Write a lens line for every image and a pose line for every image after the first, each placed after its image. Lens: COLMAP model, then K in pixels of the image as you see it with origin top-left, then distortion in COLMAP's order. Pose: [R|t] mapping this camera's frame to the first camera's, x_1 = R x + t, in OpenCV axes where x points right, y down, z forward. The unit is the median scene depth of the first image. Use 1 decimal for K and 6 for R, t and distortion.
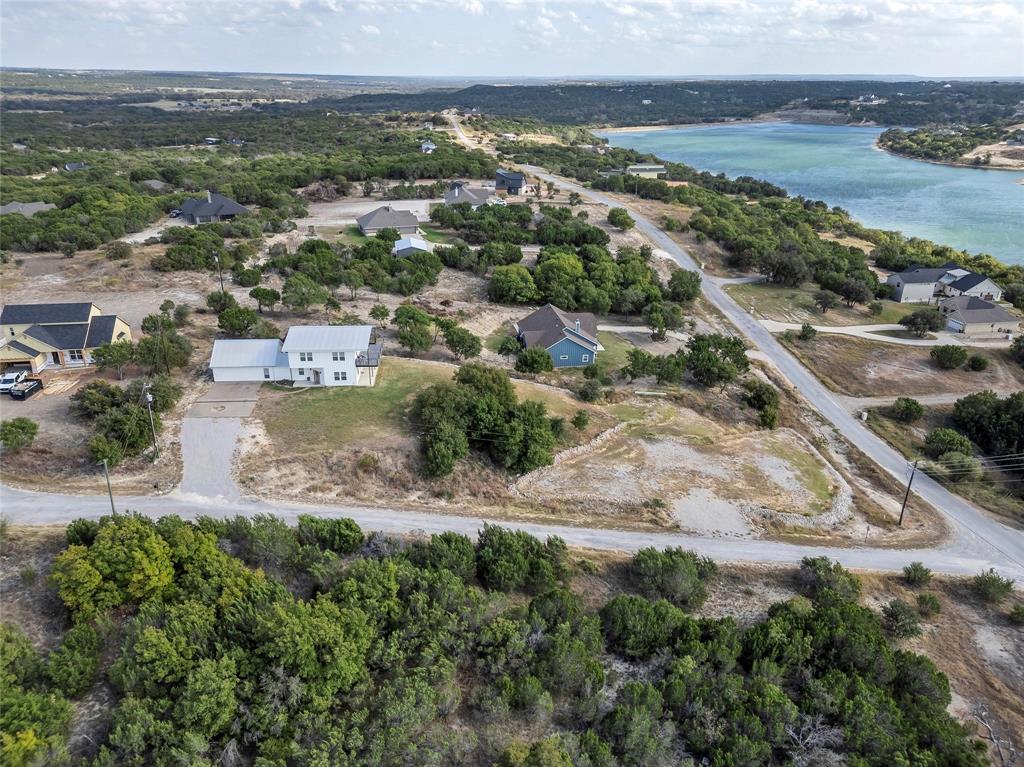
lens RADIAL K [[712.9, 0, 509.7], [0, 712.9, 381.7], [0, 0, 1]] dist [0.000062, -0.010115]
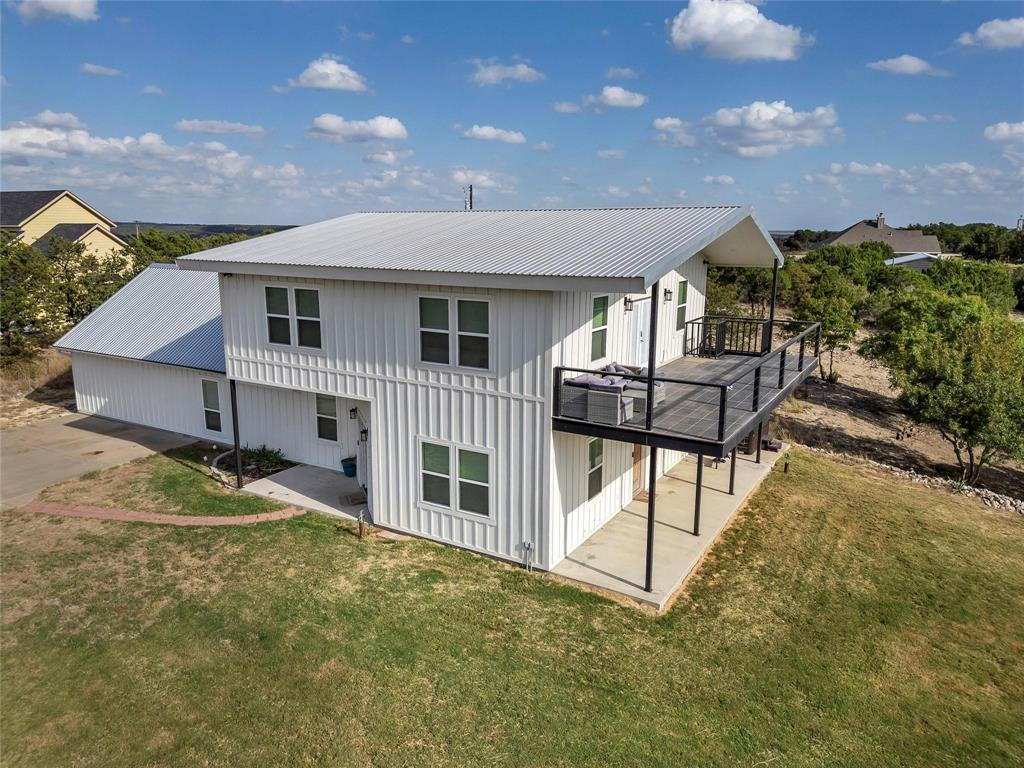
lens RADIAL K [[712.9, 0, 512.4], [0, 712.9, 384.0], [0, 0, 1]] dist [0.000062, -0.010115]
pose [[0.822027, 0.110715, -0.558582, -0.111306], [-0.222863, 0.965224, -0.136659, -0.006791], [0.524026, 0.236824, 0.818114, 0.656494]]
